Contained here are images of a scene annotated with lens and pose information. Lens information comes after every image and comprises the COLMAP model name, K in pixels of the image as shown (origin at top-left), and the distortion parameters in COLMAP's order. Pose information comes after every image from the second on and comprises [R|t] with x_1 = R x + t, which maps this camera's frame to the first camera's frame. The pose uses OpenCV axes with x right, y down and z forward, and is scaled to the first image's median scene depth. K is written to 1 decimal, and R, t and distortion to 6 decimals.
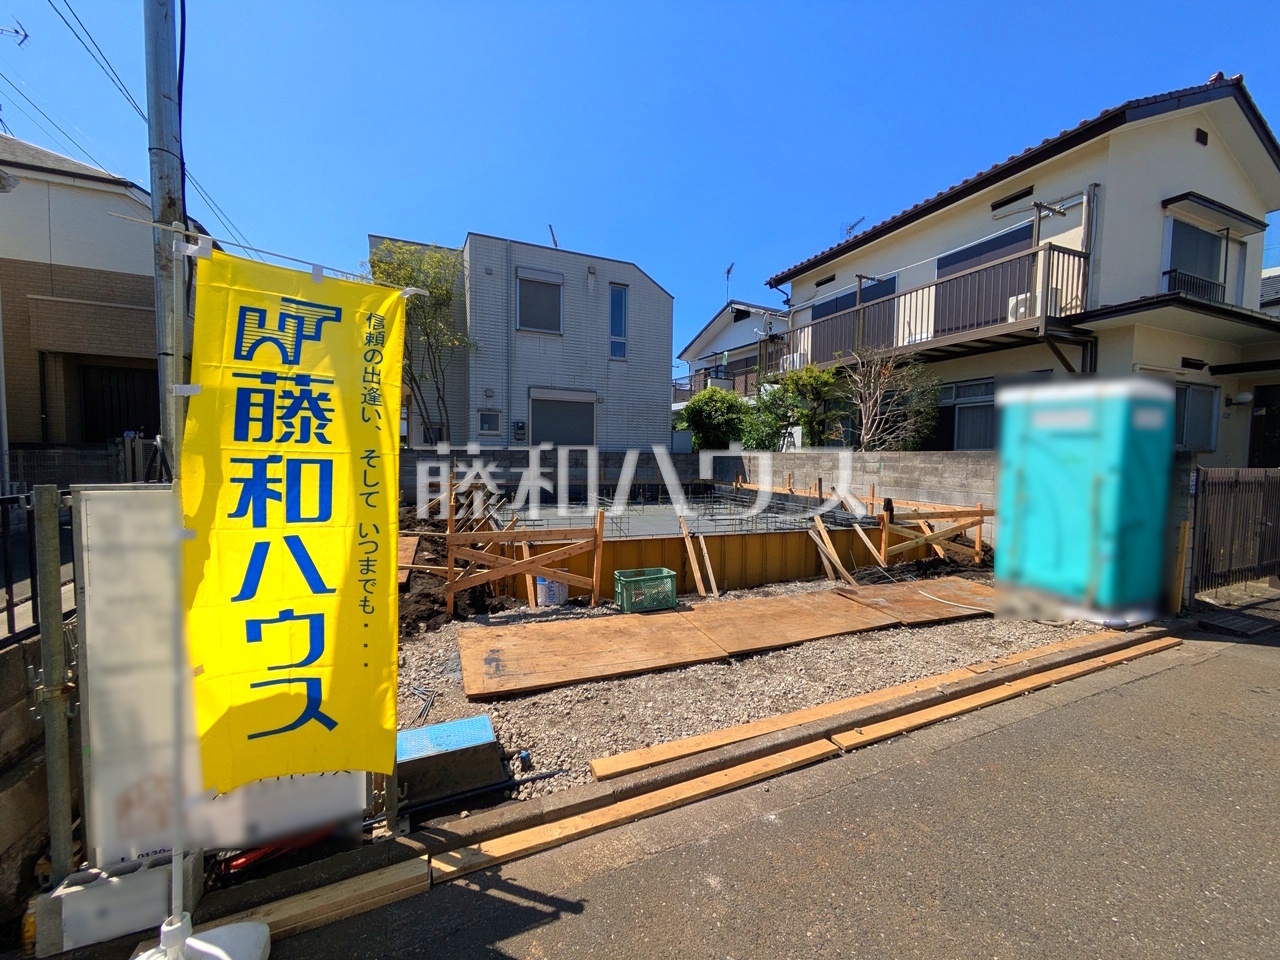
lens RADIAL K [[507.2, 0, 644.0], [0, 507.2, 484.4], [0, 0, 1]] dist [-0.000511, 0.001703]
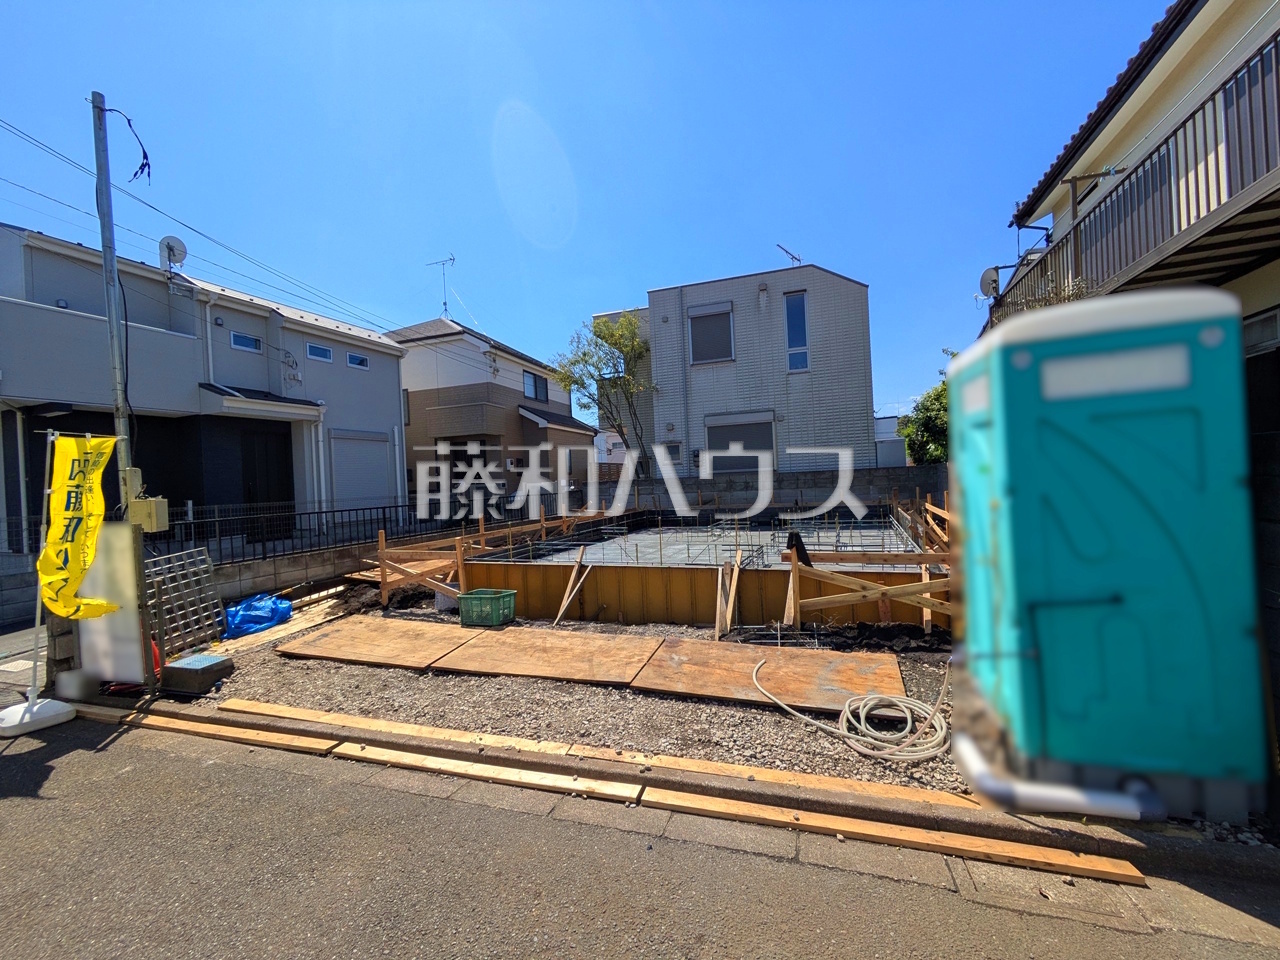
lens RADIAL K [[507.2, 0, 641.4], [0, 507.2, 484.8], [0, 0, 1]] dist [-0.000511, 0.001703]
pose [[0.728179, -0.041281, -0.684143, 0.607376], [0.017076, 0.998967, -0.042103, -0.010031], [0.685174, 0.018976, 0.728132, 0.222195]]
